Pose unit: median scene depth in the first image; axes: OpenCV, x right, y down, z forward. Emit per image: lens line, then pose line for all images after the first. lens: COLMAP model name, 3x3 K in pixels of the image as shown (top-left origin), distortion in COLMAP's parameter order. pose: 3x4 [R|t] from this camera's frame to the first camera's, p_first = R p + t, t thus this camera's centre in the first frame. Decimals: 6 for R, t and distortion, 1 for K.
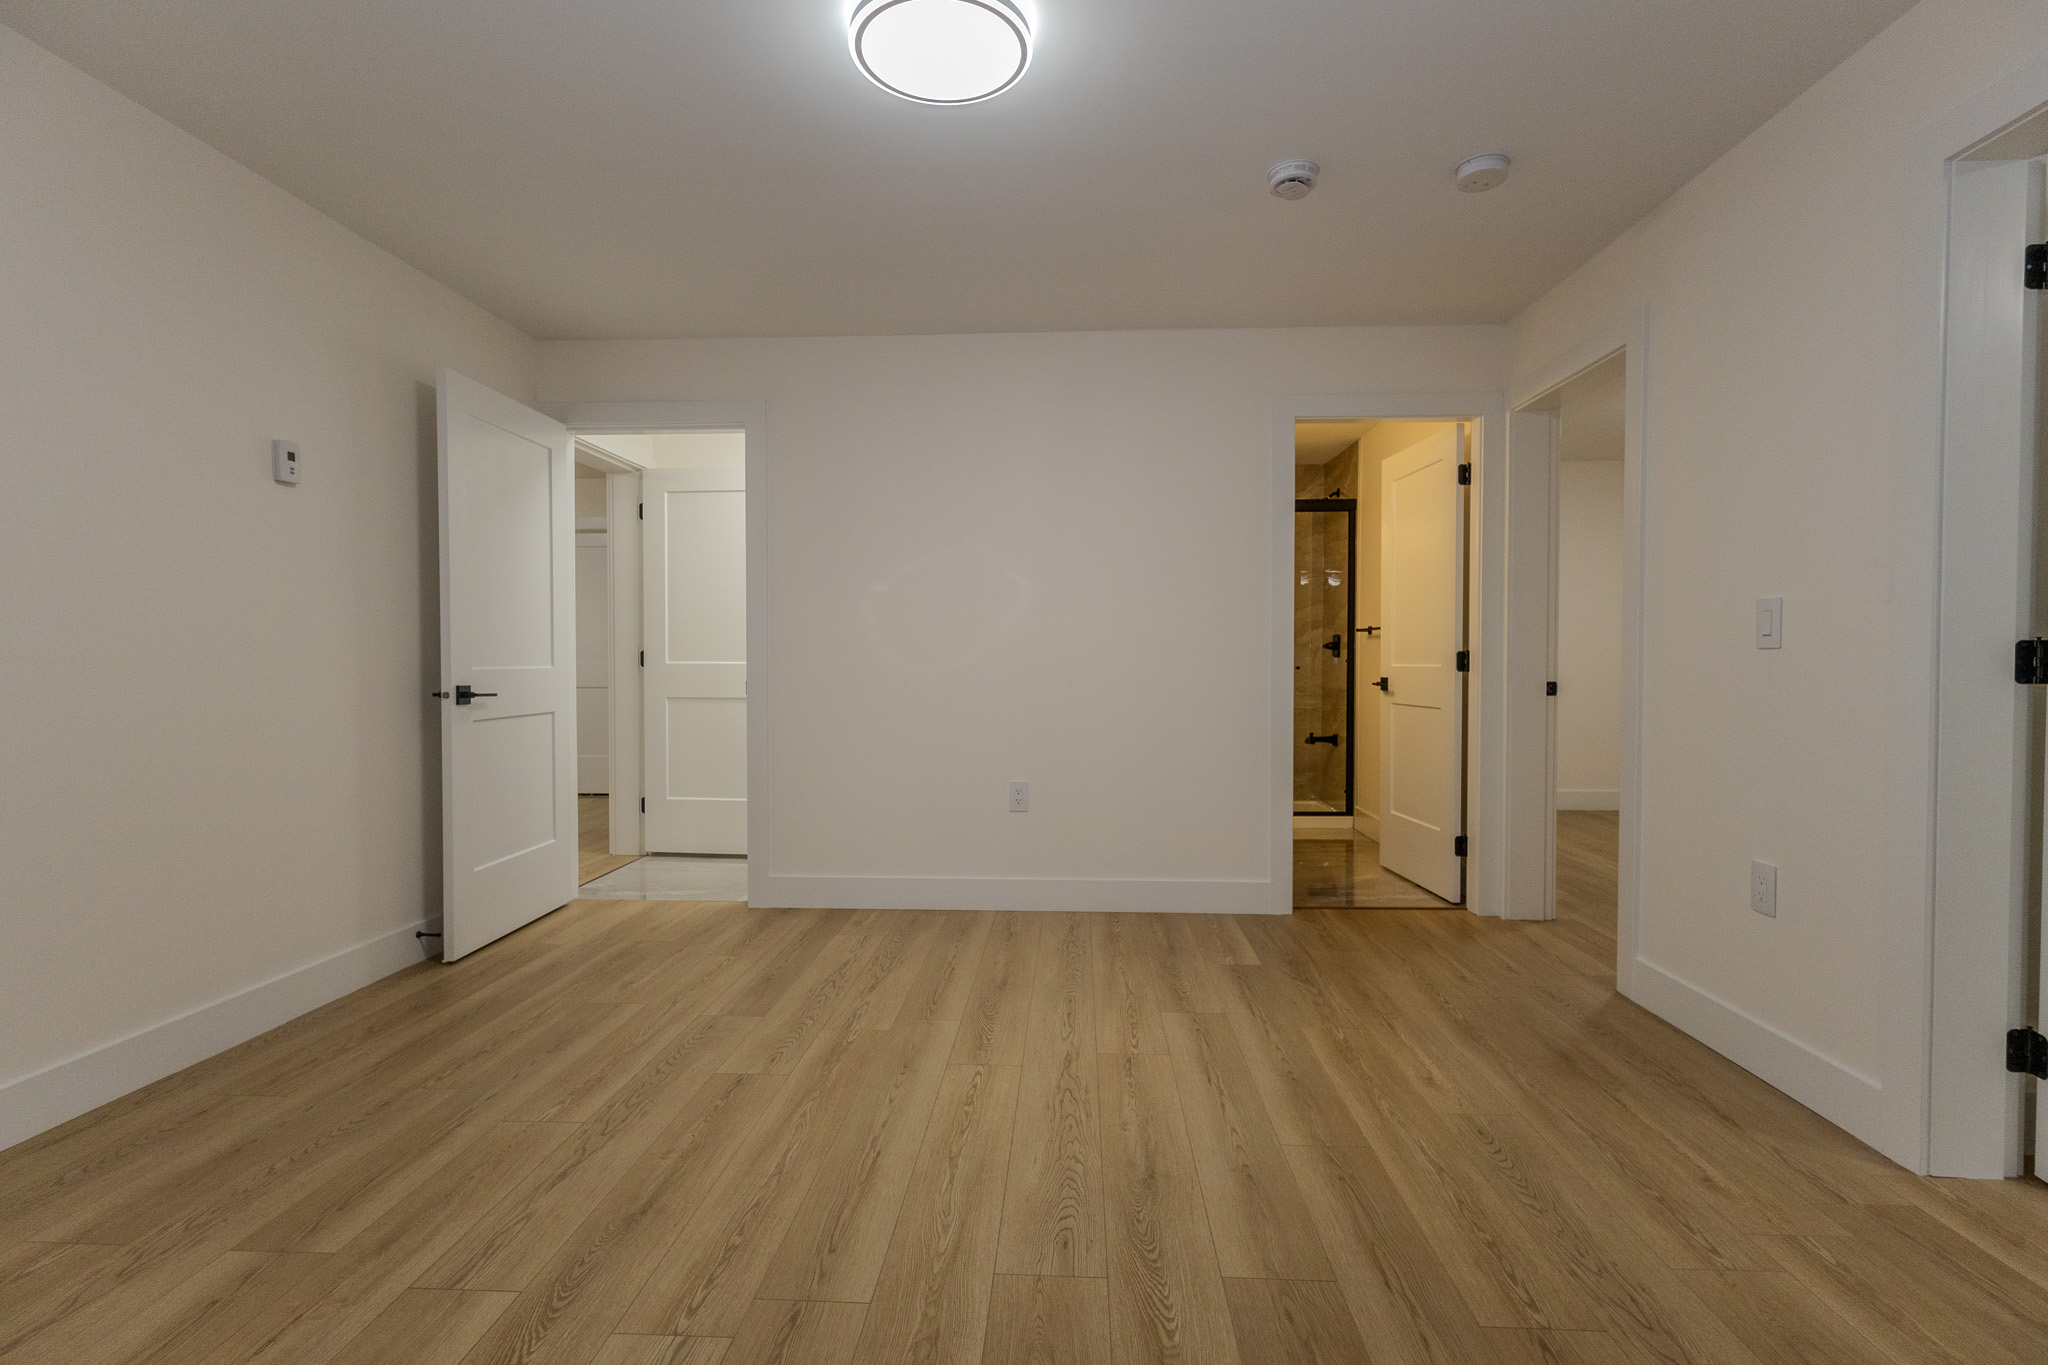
lens RADIAL K [[945.5, 0, 1028.0], [0, 945.5, 683.1], [0, 0, 1]] dist [-0.001021, 0.005183]
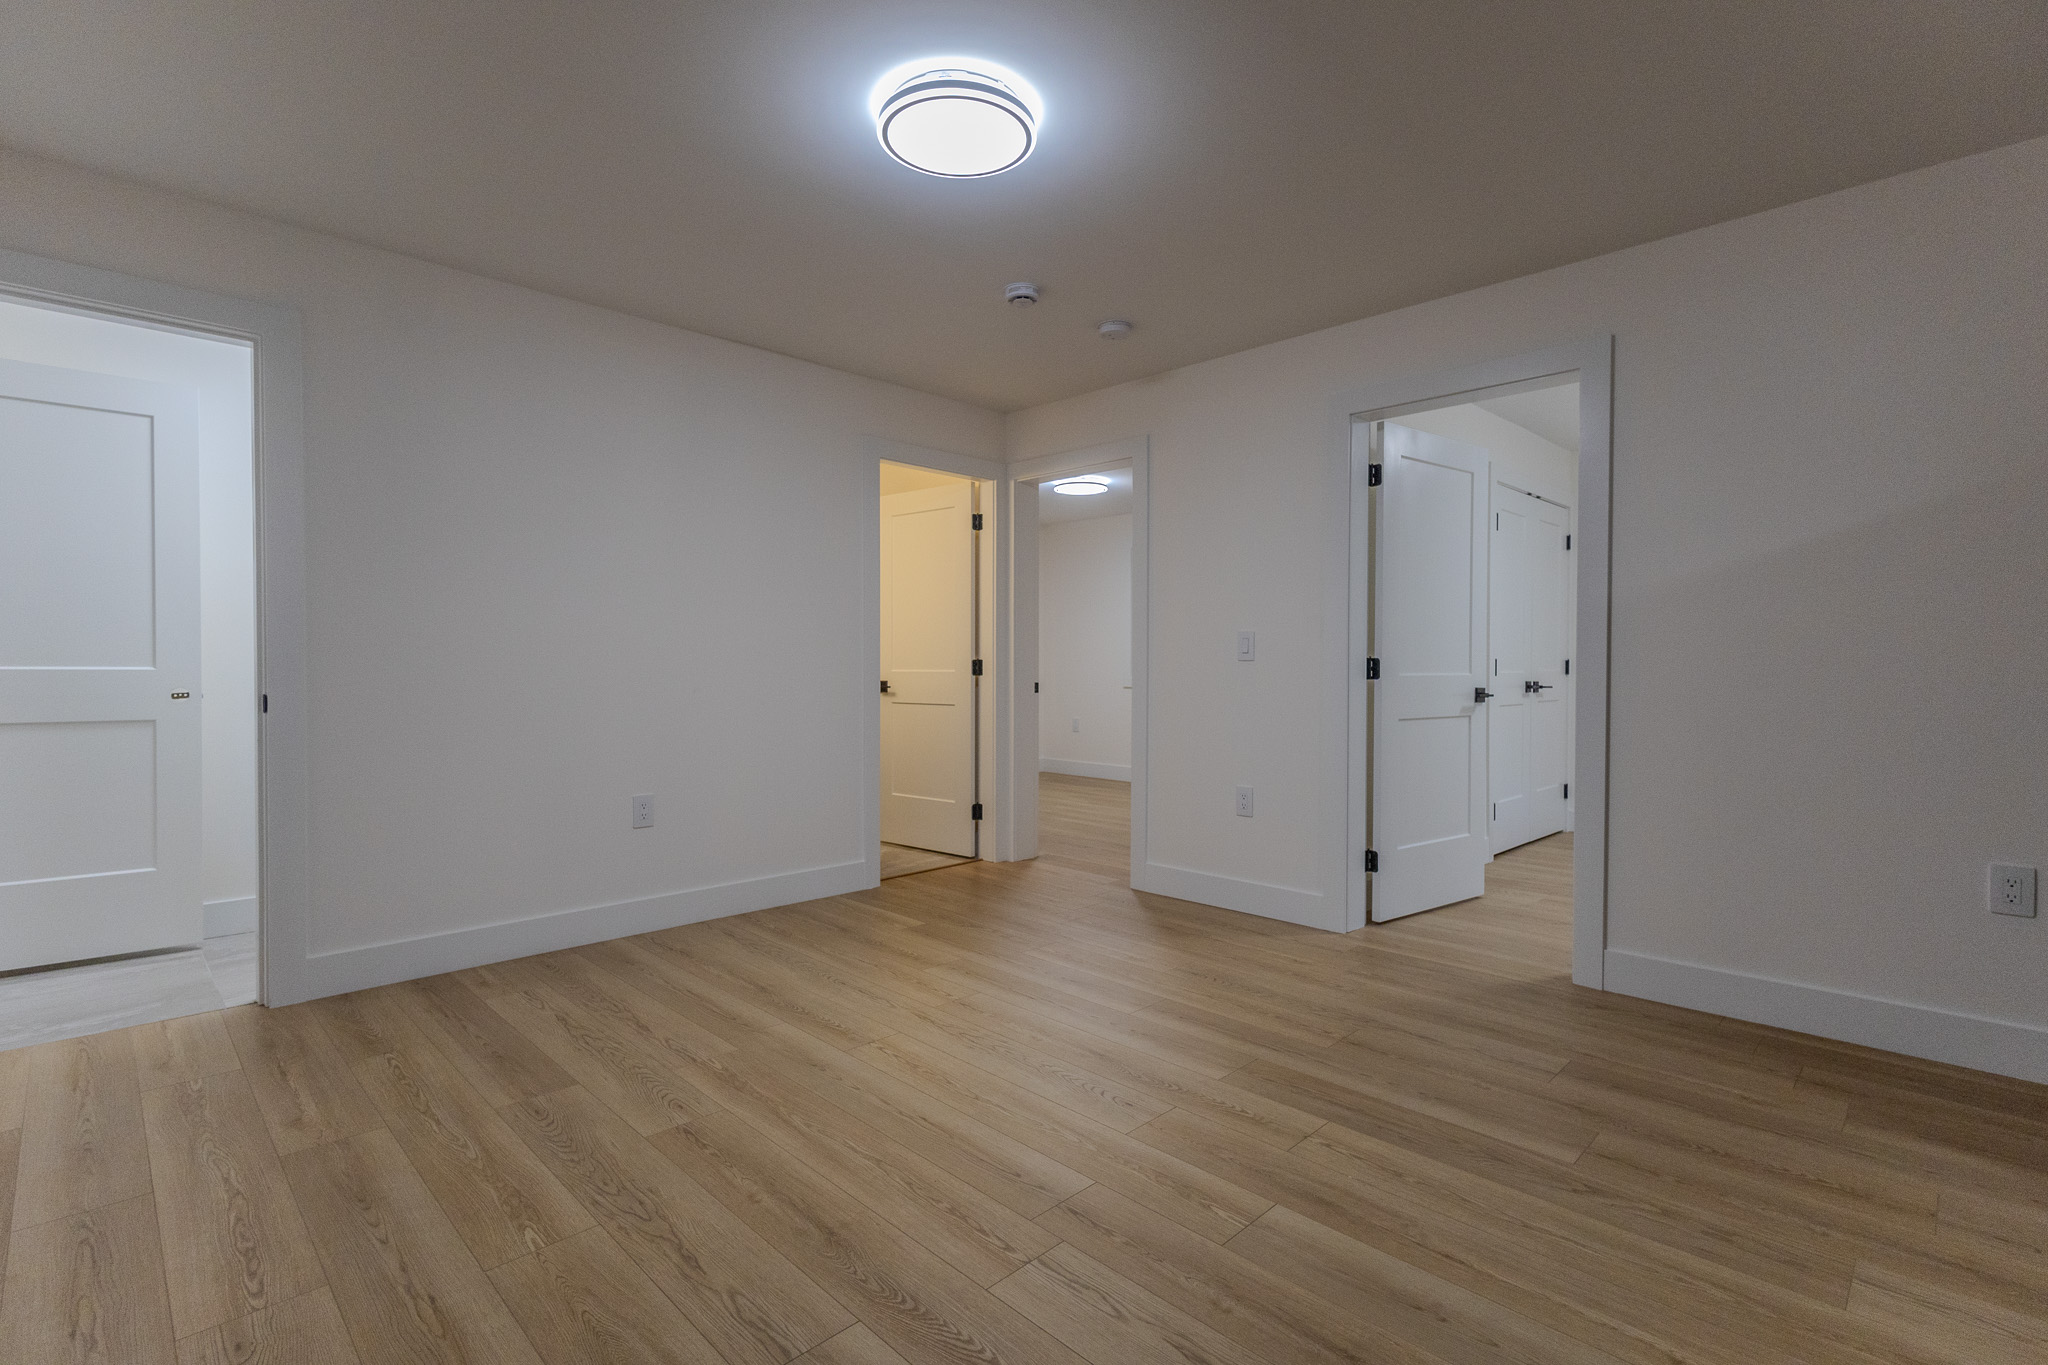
lens RADIAL K [[945.5, 0, 1028.0], [0, 945.5, 683.1], [0, 0, 1]] dist [-0.001021, 0.005183]
pose [[0.672129, -0.012277, 0.740332, -0.623778], [0.015469, 0.999877, 0.002537, -0.005537], [-0.740272, 0.009747, 0.672237, 0.118845]]
